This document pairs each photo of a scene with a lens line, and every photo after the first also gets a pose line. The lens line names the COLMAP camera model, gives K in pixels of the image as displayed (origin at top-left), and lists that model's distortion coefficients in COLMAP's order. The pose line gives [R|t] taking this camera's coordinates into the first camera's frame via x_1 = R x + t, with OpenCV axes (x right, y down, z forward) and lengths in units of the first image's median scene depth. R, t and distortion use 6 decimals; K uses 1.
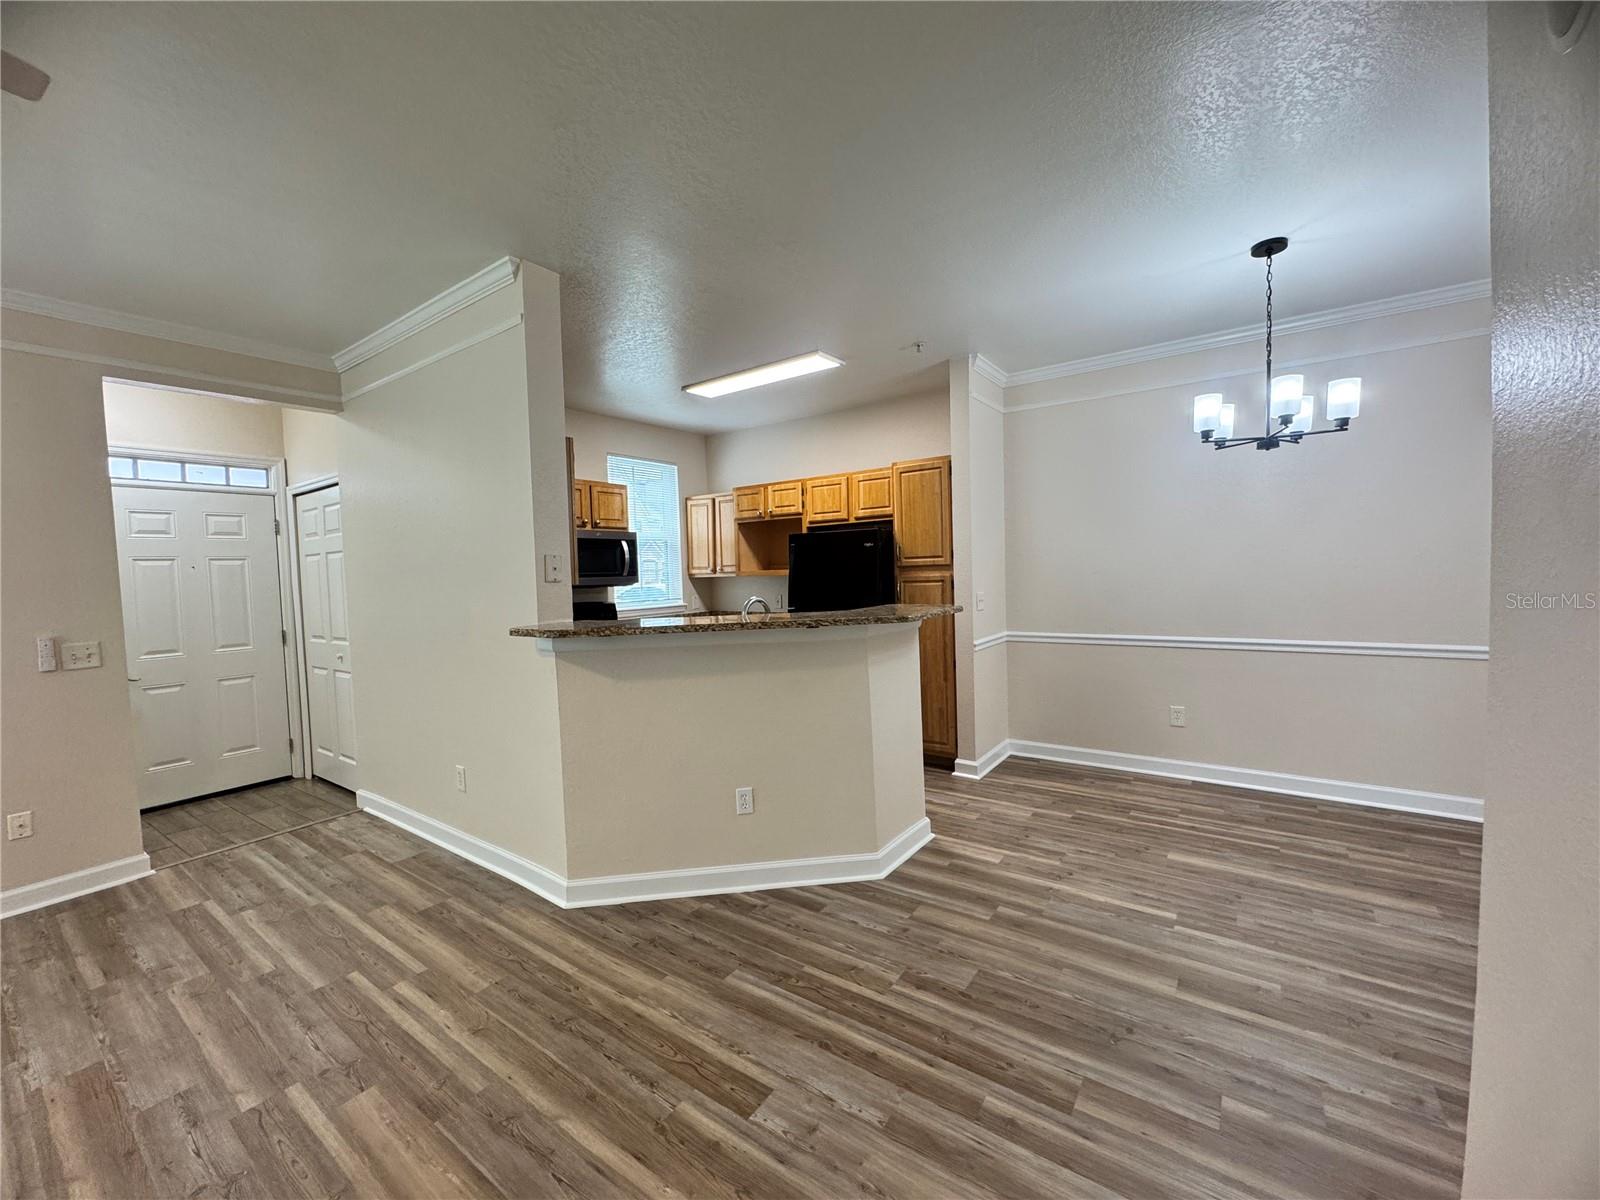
lens RADIAL K [[633.0, 0, 804.7], [0, 633.0, 595.5], [0, 0, 1]] dist [-0.009519, 0.000154]
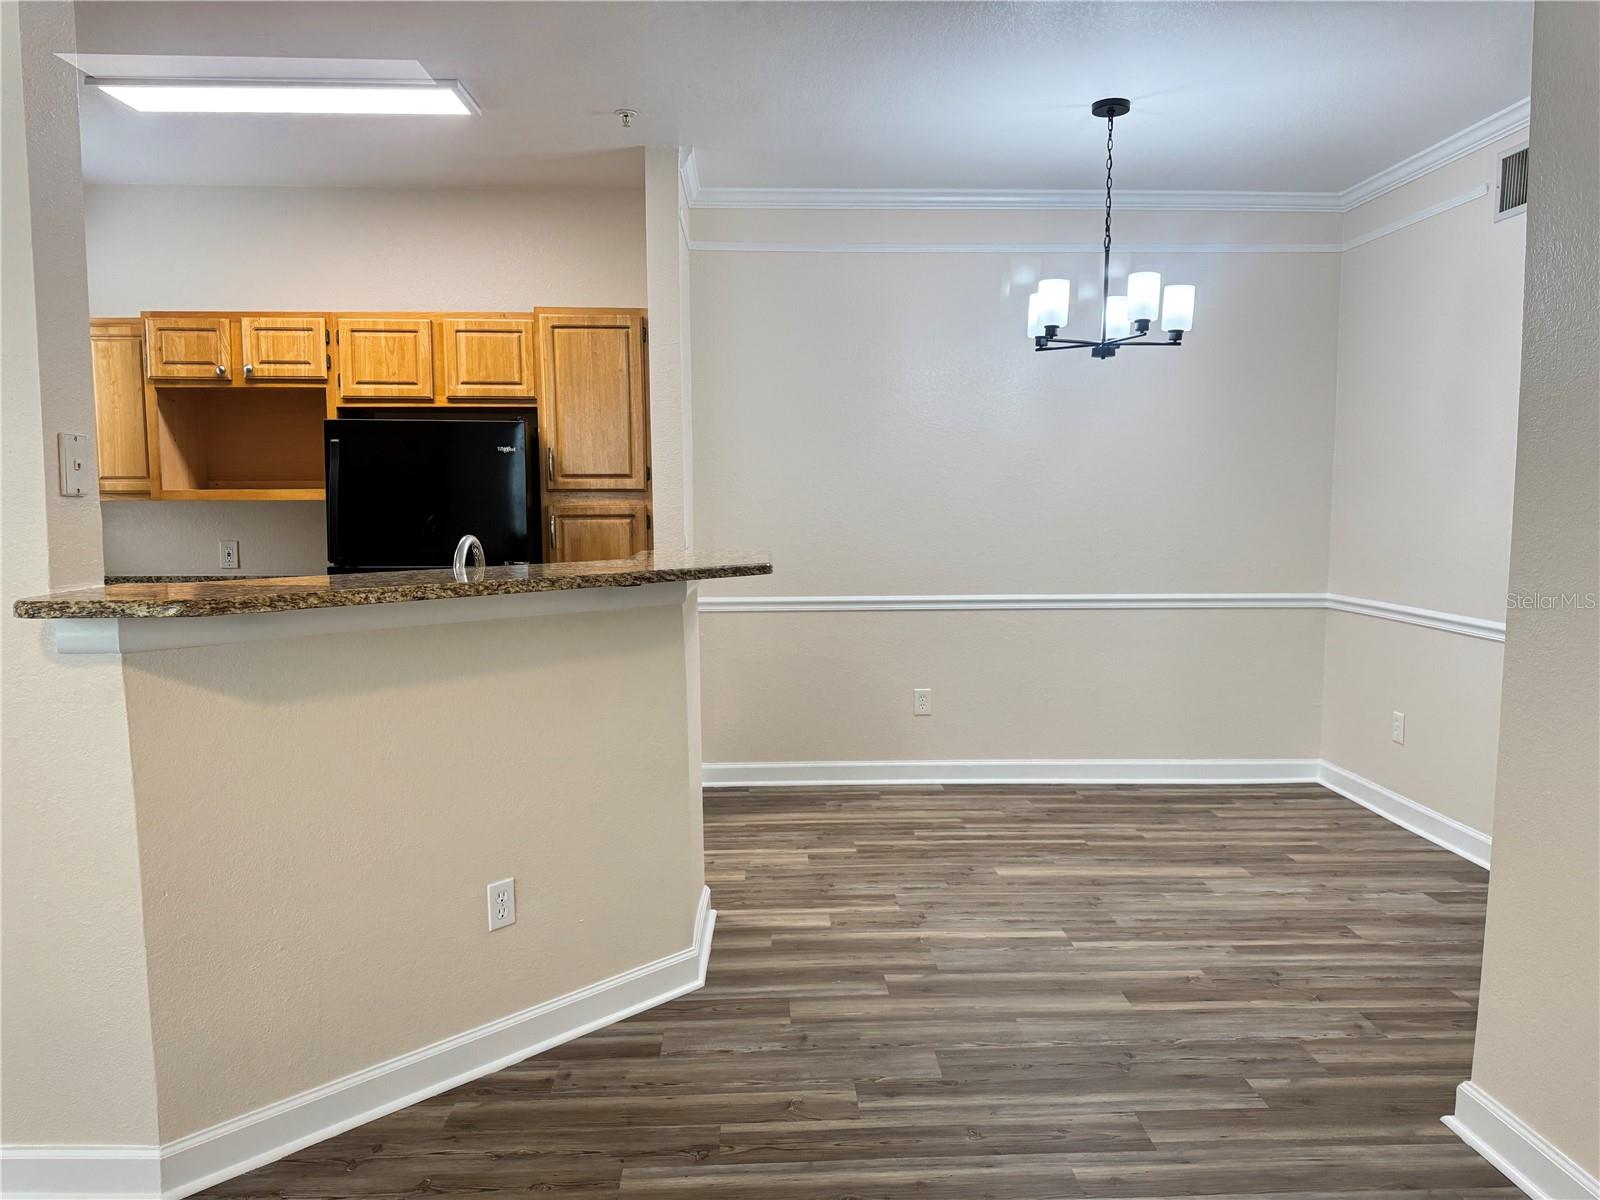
lens RADIAL K [[1109.3, 0, 800.0], [0, 1109.3, 600.0], [0, 0, 1]] dist [0.065429, -0.128708]
pose [[0.792980, -0.031583, 0.608428, -0.477228], [0.001794, 0.998772, 0.049507, 0.008149], [-0.609245, -0.038166, 0.792063, 0.073384]]
